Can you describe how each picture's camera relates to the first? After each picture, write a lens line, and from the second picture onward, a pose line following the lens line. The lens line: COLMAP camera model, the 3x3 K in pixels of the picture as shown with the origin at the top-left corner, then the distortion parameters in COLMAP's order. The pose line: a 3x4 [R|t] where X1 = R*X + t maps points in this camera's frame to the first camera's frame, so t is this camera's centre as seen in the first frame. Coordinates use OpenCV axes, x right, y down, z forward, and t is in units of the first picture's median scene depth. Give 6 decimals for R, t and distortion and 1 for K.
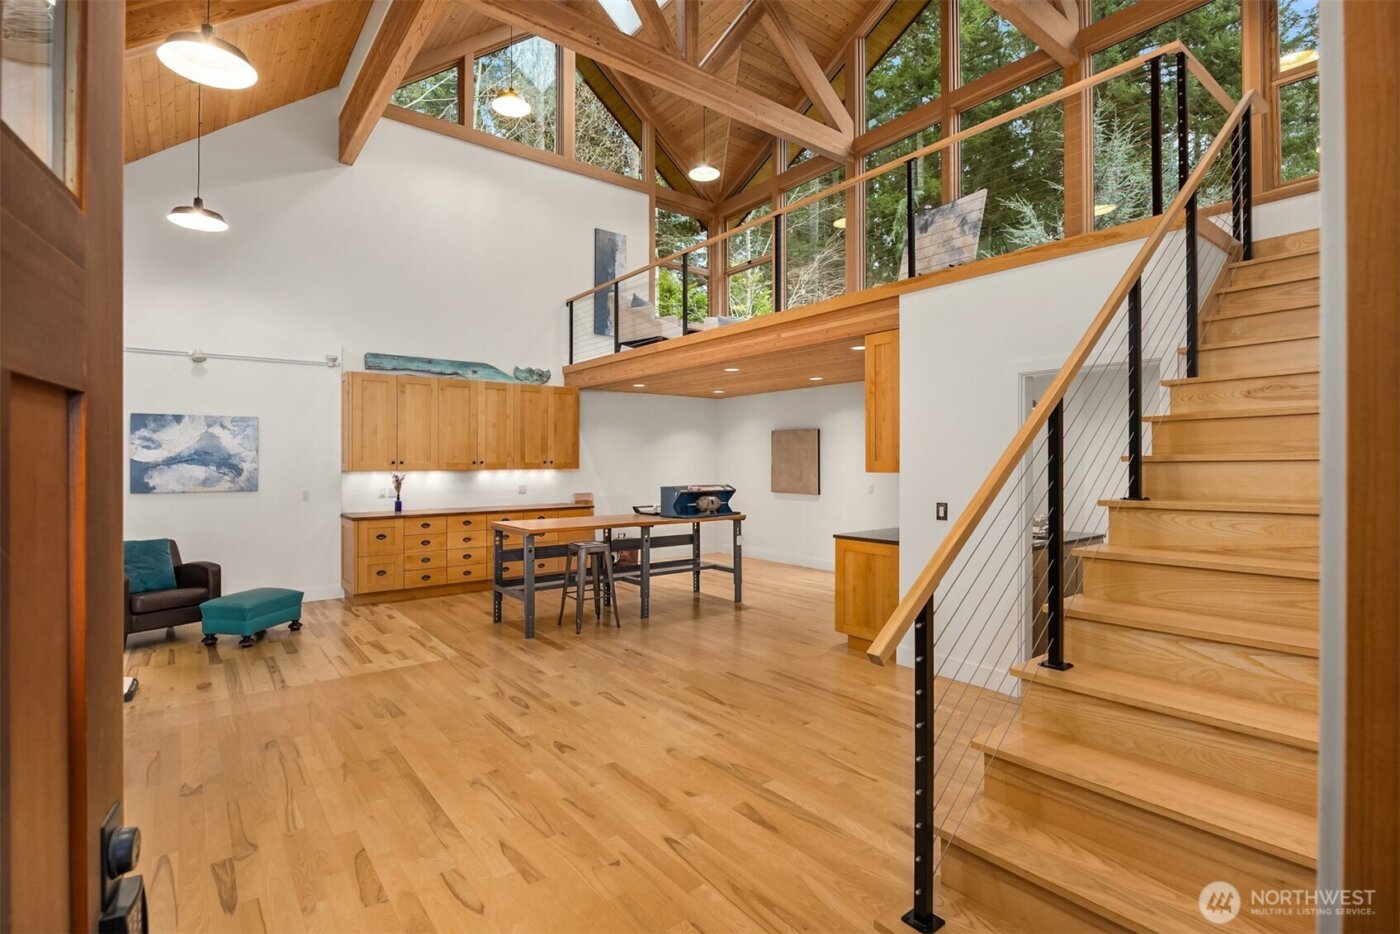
lens RADIAL K [[655.4, 0, 689.6], [0, 655.4, 461.3], [0, 0, 1]] dist [-0.005208, -0.000798]
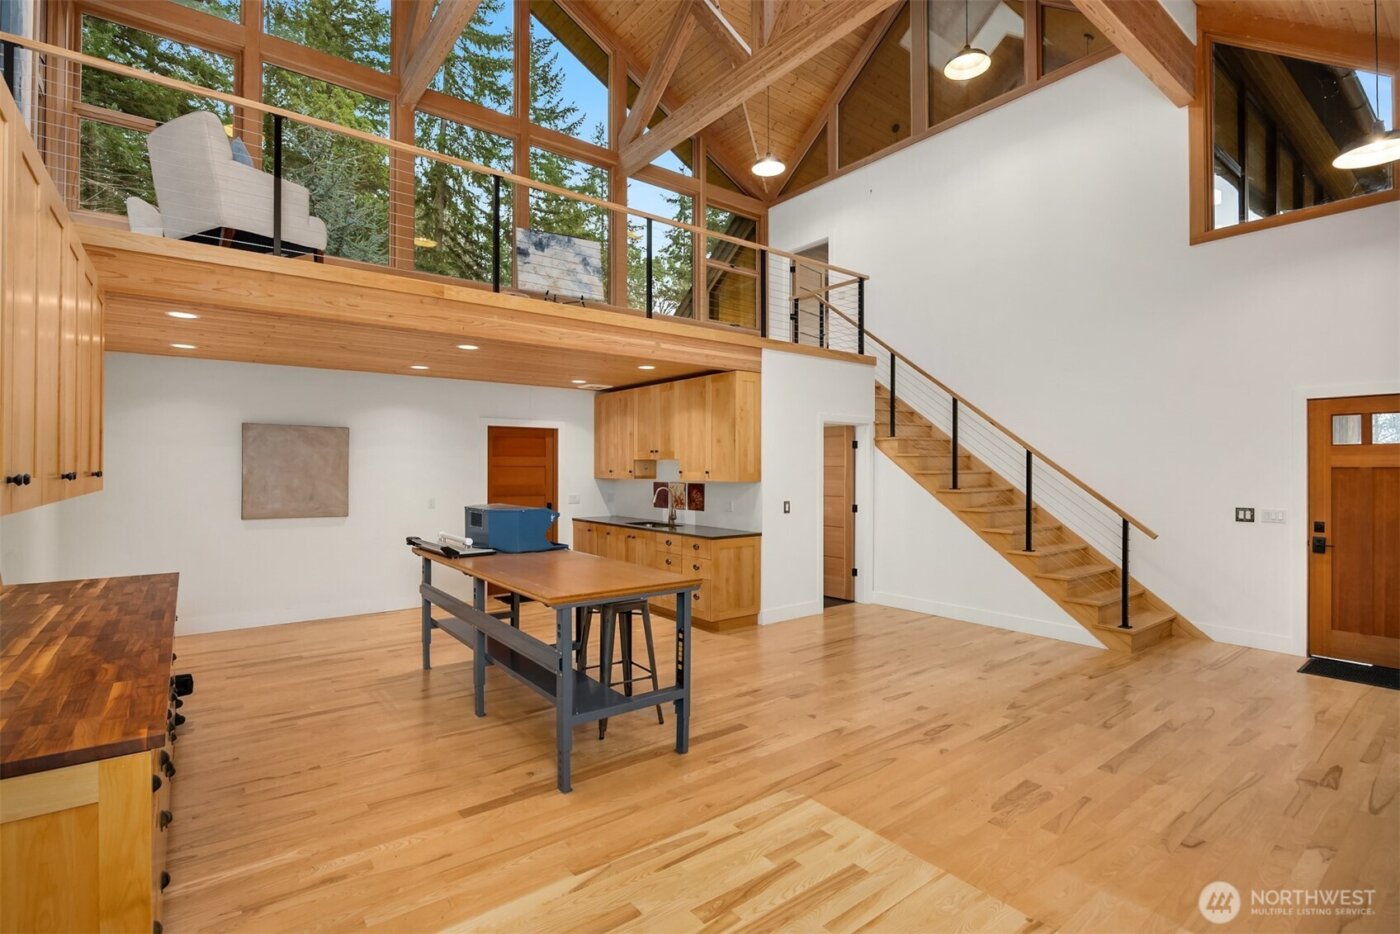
lens RADIAL K [[655.4, 0, 692.9], [0, 655.4, 468.2], [0, 0, 1]] dist [-0.005208, -0.000798]
pose [[0.000631, 0.003745, 0.999993, -1.227009], [-0.004869, 0.999981, -0.003741, -0.004589], [-0.999988, -0.004867, 0.000649, 1.379924]]
